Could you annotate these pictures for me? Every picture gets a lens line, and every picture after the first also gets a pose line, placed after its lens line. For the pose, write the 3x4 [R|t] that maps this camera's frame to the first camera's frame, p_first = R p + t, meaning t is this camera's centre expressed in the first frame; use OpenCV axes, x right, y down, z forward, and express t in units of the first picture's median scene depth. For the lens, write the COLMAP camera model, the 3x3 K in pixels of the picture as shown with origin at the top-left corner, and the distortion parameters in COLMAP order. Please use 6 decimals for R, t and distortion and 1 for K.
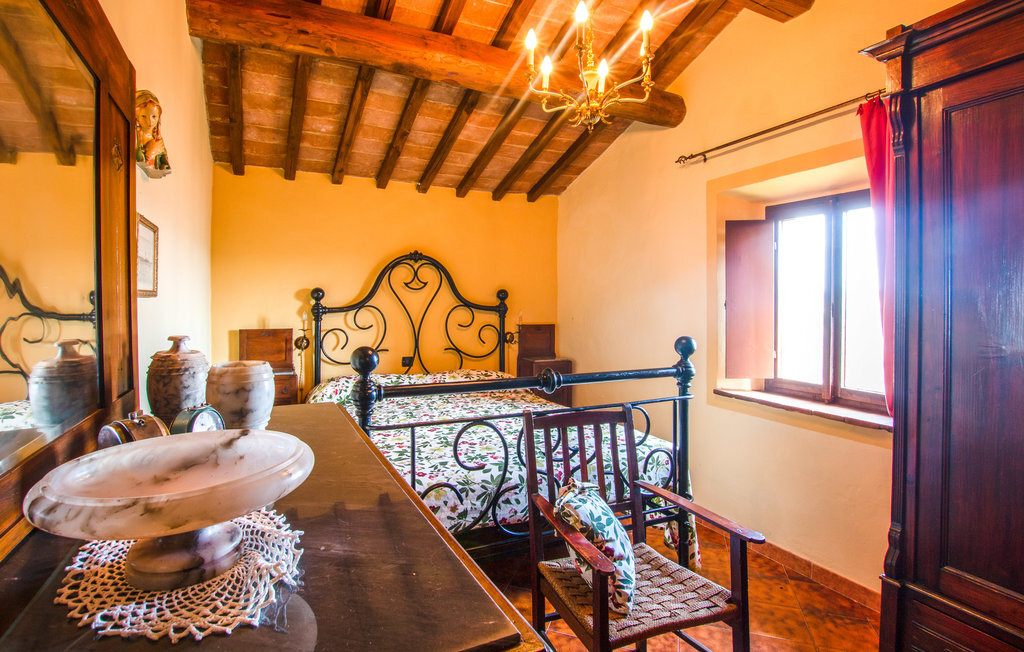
lens RADIAL K [[517.0, 0, 512.0], [0, 517.0, 326.0], [0, 0, 1]] dist [-0.027829, -0.000190]
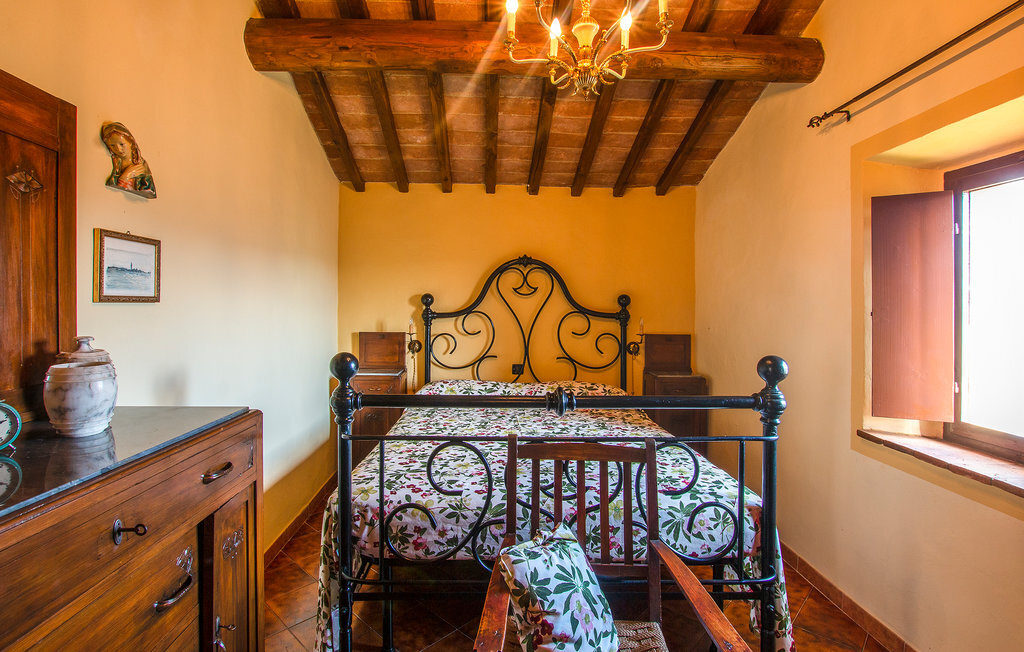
lens RADIAL K [[517.0, 0, 512.0], [0, 517.0, 326.0], [0, 0, 1]] dist [-0.027829, -0.000190]
pose [[0.910948, 0.019734, -0.412049, 0.222361], [-0.024855, 0.999666, -0.007073, -0.006222], [0.411772, 0.016685, 0.911134, 0.127469]]
